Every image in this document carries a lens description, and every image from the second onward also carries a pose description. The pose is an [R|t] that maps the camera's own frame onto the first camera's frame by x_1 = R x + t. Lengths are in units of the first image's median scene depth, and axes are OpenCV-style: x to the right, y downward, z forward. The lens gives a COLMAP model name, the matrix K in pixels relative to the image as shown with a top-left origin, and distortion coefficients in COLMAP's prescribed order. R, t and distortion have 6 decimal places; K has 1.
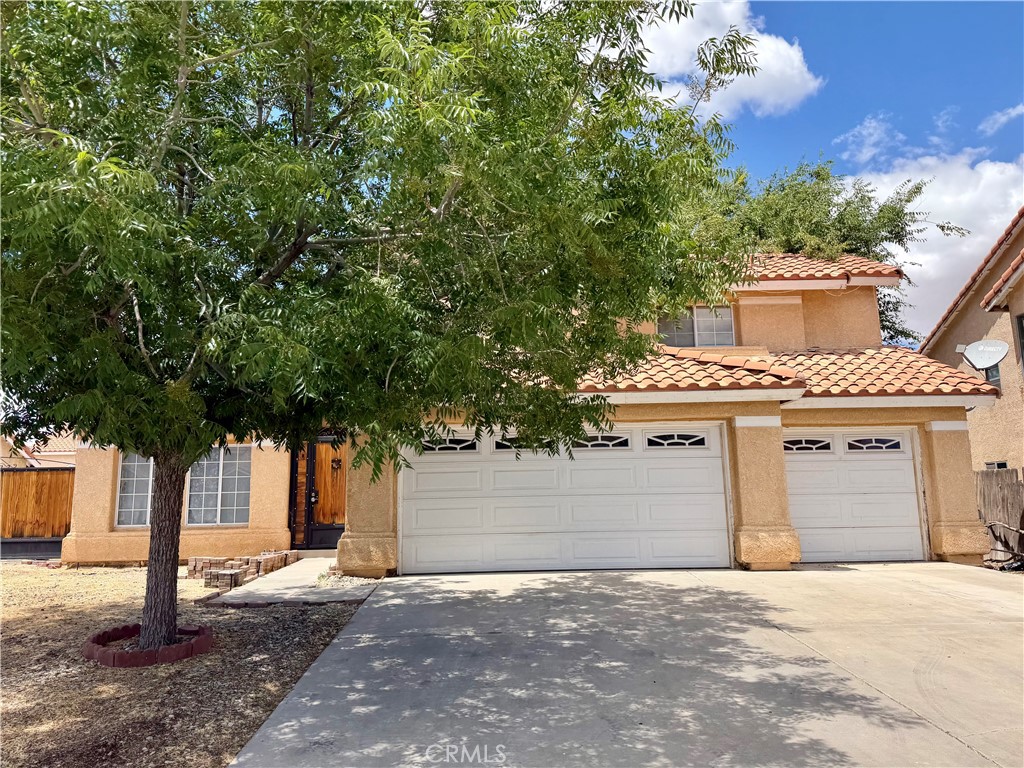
lens RADIAL K [[721.1, 0, 512.0], [0, 721.1, 384.0], [0, 0, 1]] dist [0.008897, -0.002539]
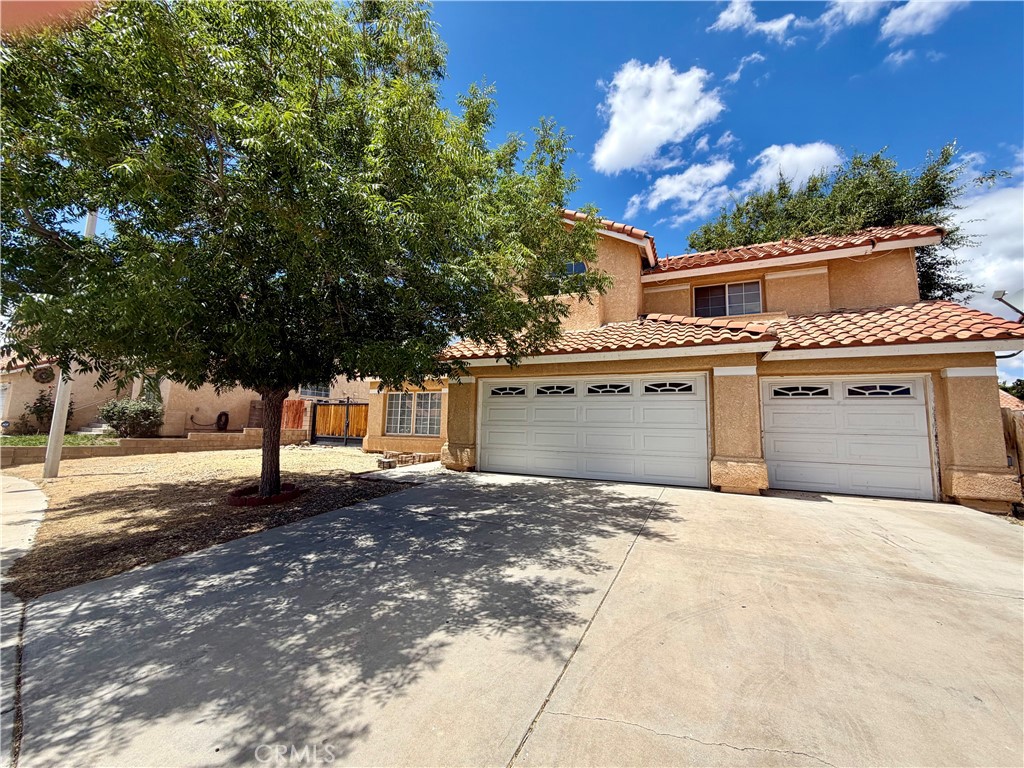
lens RADIAL K [[403.7, 0, 512.0], [0, 403.7, 384.0], [0, 0, 1]] dist [0.000434, 0.000142]
pose [[0.894315, -0.009021, -0.447348, 0.285611], [0.033502, 0.998340, 0.046842, 0.026883], [0.446183, -0.056878, 0.893133, 0.211832]]
